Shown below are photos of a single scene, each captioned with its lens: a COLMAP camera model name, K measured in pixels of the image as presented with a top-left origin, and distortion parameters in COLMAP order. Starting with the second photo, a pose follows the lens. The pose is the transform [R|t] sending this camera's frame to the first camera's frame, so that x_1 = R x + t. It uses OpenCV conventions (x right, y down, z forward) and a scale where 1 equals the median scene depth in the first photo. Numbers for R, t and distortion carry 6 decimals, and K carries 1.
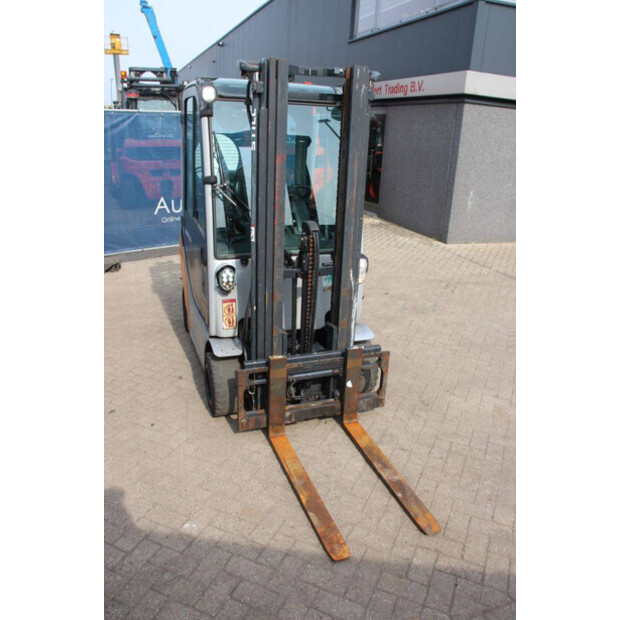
lens RADIAL K [[514.1, 0, 314.5], [0, 514.1, 309.1], [0, 0, 1]] dist [-0.150439, 0.121520]
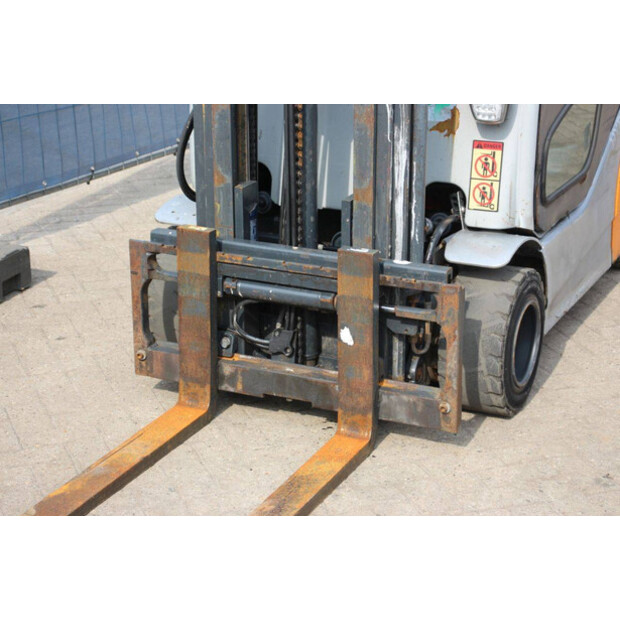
lens RADIAL K [[1461.2, 0, 310.8], [0, 1461.2, 308.7], [0, 0, 1]] dist [0.421930, 0.000000]
pose [[0.689006, 0.196733, -0.697544, 0.904469], [-0.218378, 0.974078, 0.059020, 0.059631], [0.691073, 0.111663, 0.714107, 0.109941]]
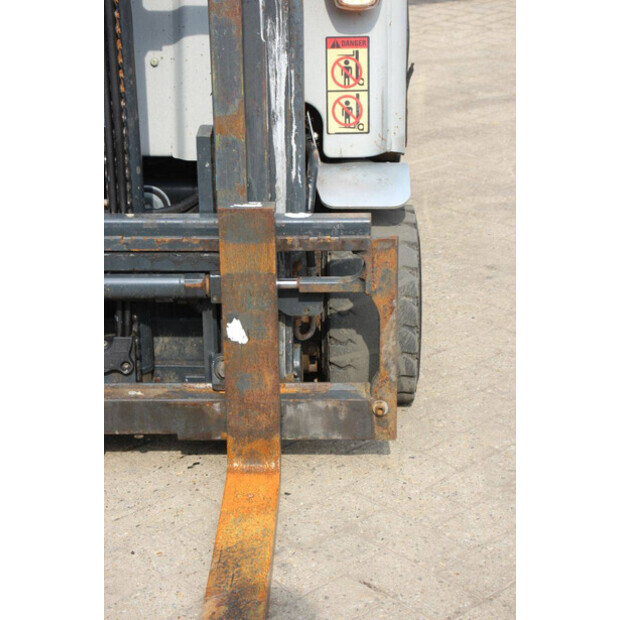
lens RADIAL K [[1461.2, 0, 305.1], [0, 1461.2, 310.1], [0, 0, 1]] dist [0.421930, 0.000000]
pose [[0.919789, 0.091296, -0.381646, 0.430843], [-0.085368, 0.995820, 0.032476, 0.104634], [0.383015, 0.002710, 0.923738, 0.240981]]
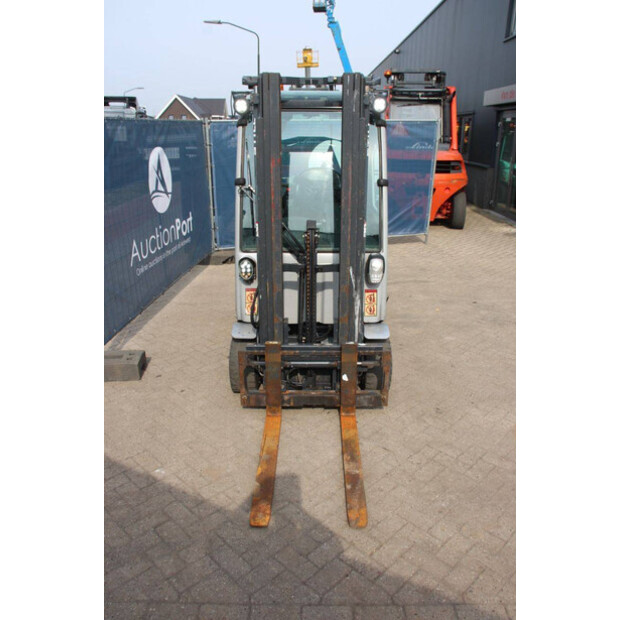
lens RADIAL K [[514.1, 0, 313.0], [0, 514.1, 309.5], [0, 0, 1]] dist [-0.150439, 0.121520]
pose [[0.931412, 0.085551, -0.353770, 0.369024], [-0.089228, 0.995994, 0.005938, 0.008394], [0.352861, 0.026036, 0.935313, 0.000915]]
